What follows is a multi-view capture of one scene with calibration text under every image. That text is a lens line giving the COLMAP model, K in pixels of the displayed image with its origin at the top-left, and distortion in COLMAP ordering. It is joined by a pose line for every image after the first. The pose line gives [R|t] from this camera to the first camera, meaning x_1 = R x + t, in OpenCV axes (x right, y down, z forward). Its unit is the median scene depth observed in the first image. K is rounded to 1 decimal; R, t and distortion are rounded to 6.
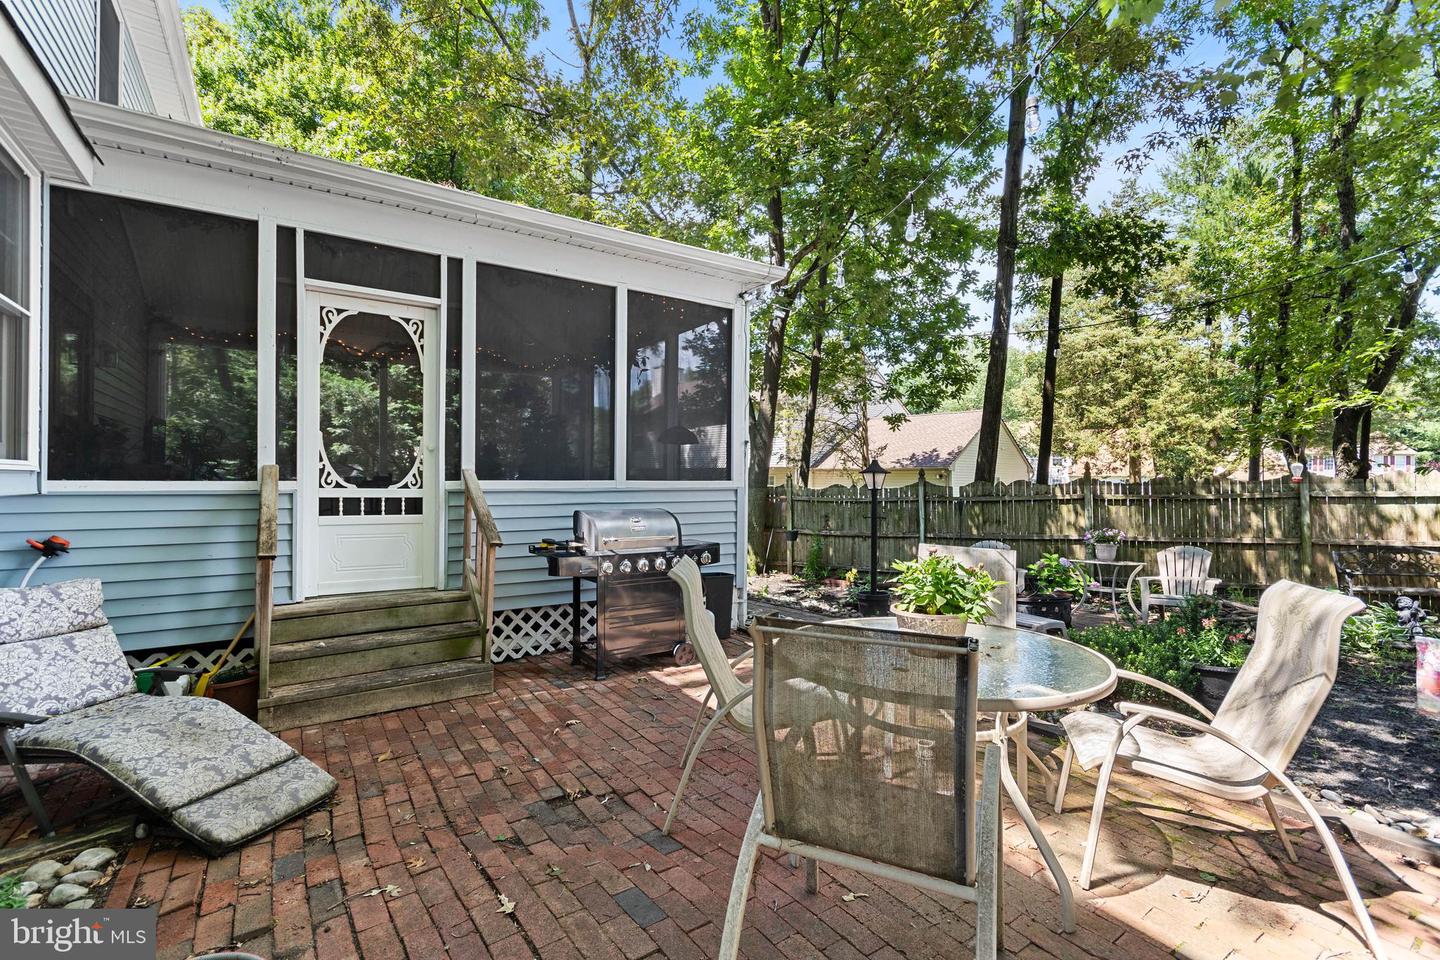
lens RADIAL K [[627.0, 0, 720.0], [0, 627.0, 480.0], [0, 0, 1]] dist [0.011565, 0.000044]
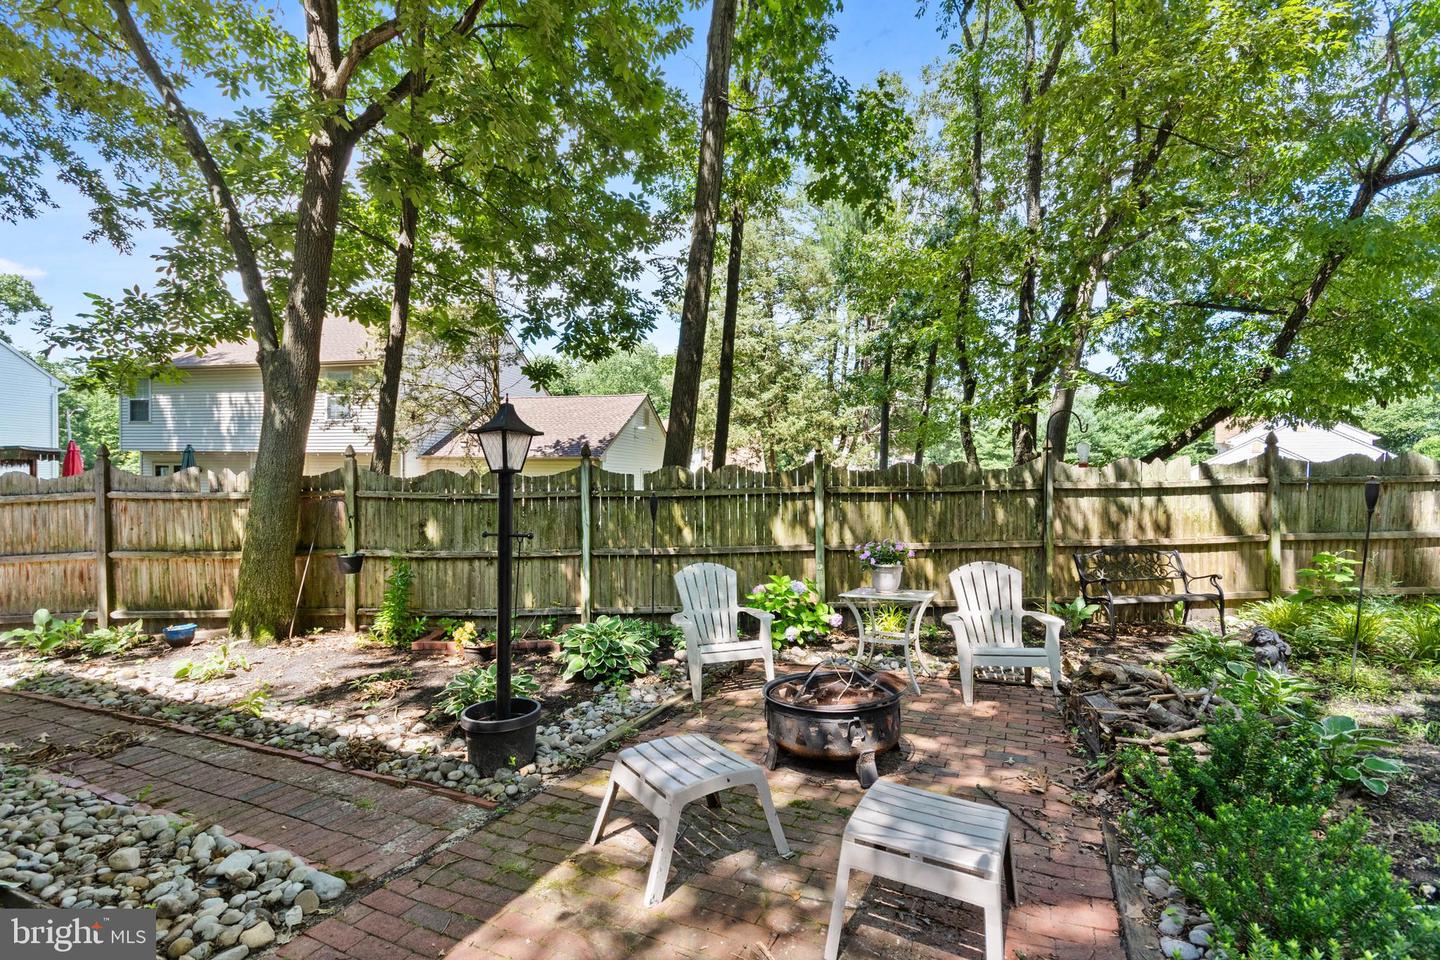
lens RADIAL K [[655.0, 0, 718.1], [0, 655.0, 486.9], [0, 0, 1]] dist [0.001303, 0.000117]
pose [[0.852873, 0.001496, 0.522116, 0.084314], [-0.009947, 0.999861, 0.013383, 0.011622], [-0.522023, -0.016607, 0.852770, 0.335451]]
